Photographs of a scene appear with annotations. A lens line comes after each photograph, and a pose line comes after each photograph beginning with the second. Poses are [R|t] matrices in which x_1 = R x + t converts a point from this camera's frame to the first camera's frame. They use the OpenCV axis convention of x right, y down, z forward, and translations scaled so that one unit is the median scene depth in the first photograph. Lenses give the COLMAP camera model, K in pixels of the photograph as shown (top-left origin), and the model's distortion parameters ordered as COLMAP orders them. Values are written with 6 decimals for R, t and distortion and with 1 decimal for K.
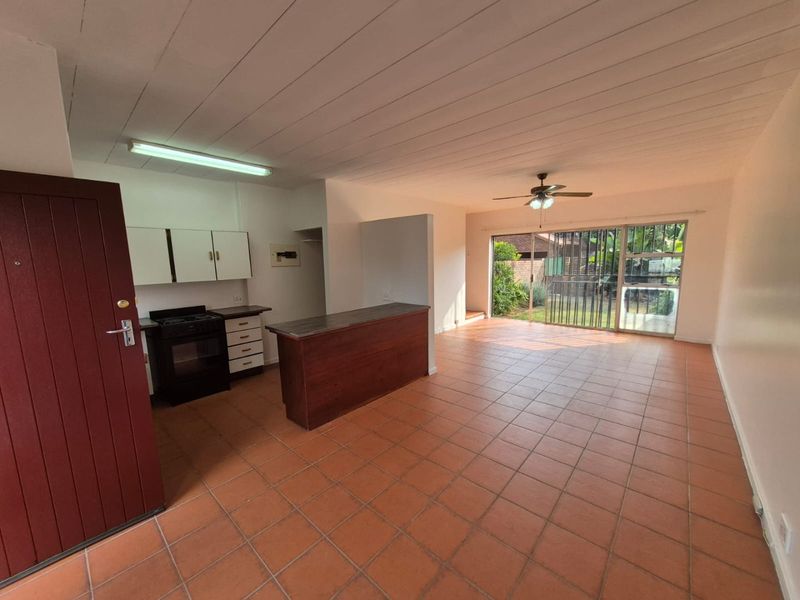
lens RADIAL K [[312.1, 0, 400.1], [0, 312.1, 303.9], [0, 0, 1]] dist [0.011157, -0.005037]
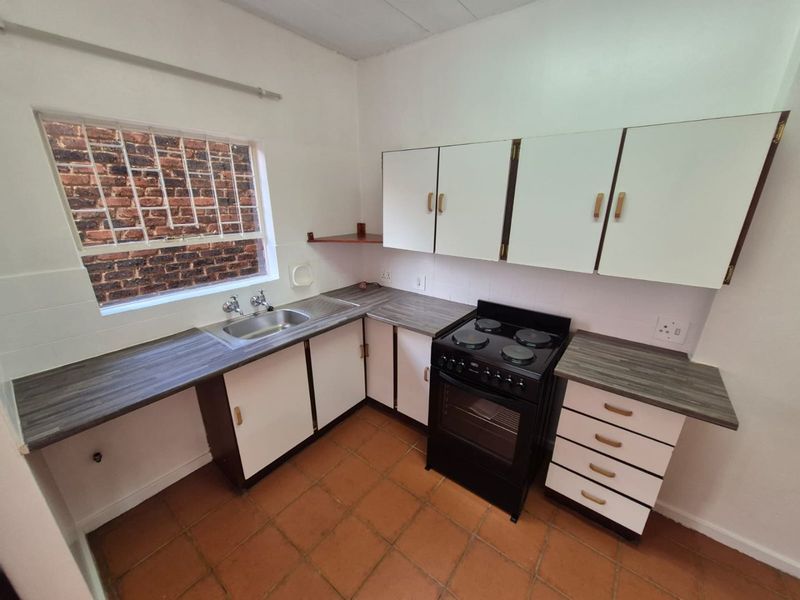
lens RADIAL K [[312.1, 0, 400.1], [0, 312.1, 303.9], [0, 0, 1]] dist [0.011157, -0.005037]
pose [[0.078476, 0.346227, -0.934863, -0.198888], [-0.153046, 0.930823, 0.331883, -0.107862], [0.985098, 0.117032, 0.126036, 0.600324]]
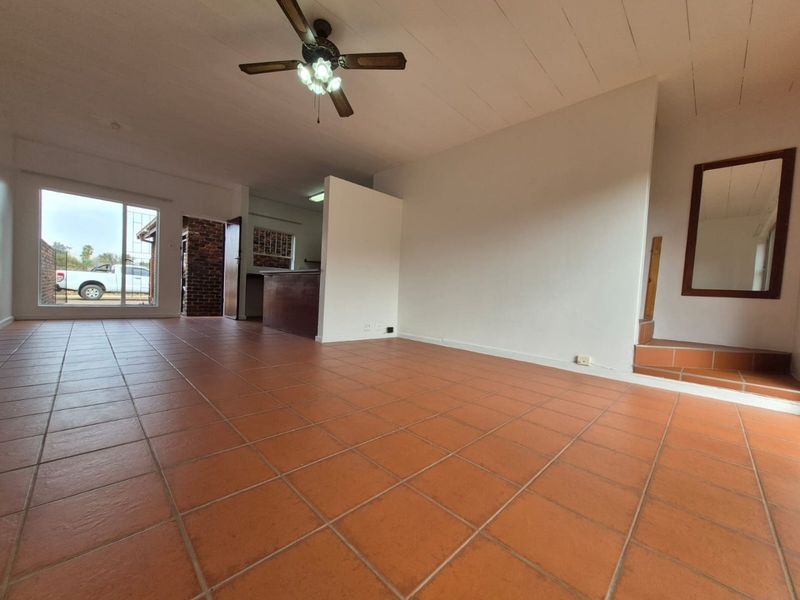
lens RADIAL K [[312.1, 0, 400.1], [0, 312.1, 303.9], [0, 0, 1]] dist [0.011157, -0.005037]
pose [[-0.050387, 0.056930, -0.997106, 0.905703], [-0.192610, 0.979078, 0.065634, 0.000160], [0.979981, 0.195359, -0.038368, 1.101139]]
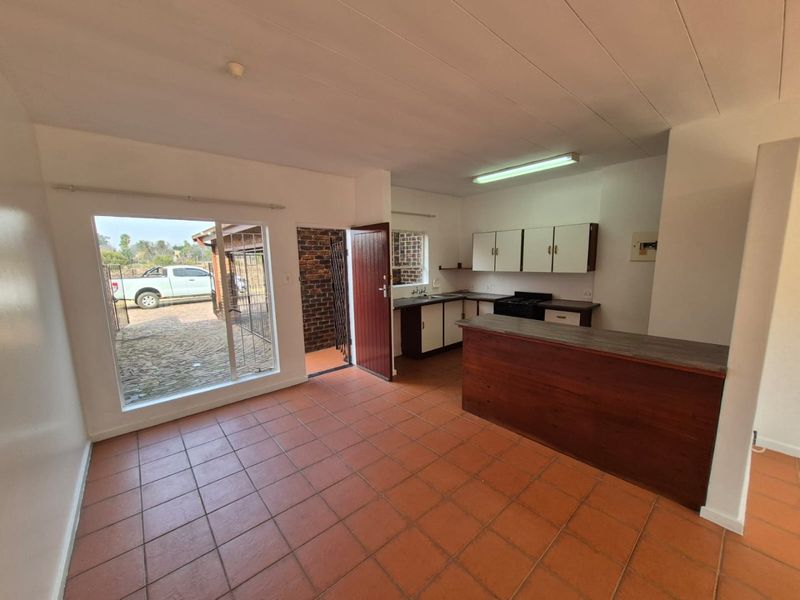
lens RADIAL K [[312.1, 0, 400.1], [0, 312.1, 303.9], [0, 0, 1]] dist [0.011157, -0.005037]
pose [[-0.119418, 0.172404, -0.977761, 0.460674], [-0.122180, 0.974771, 0.186799, -0.088054], [0.985298, 0.141770, -0.095341, 0.494691]]
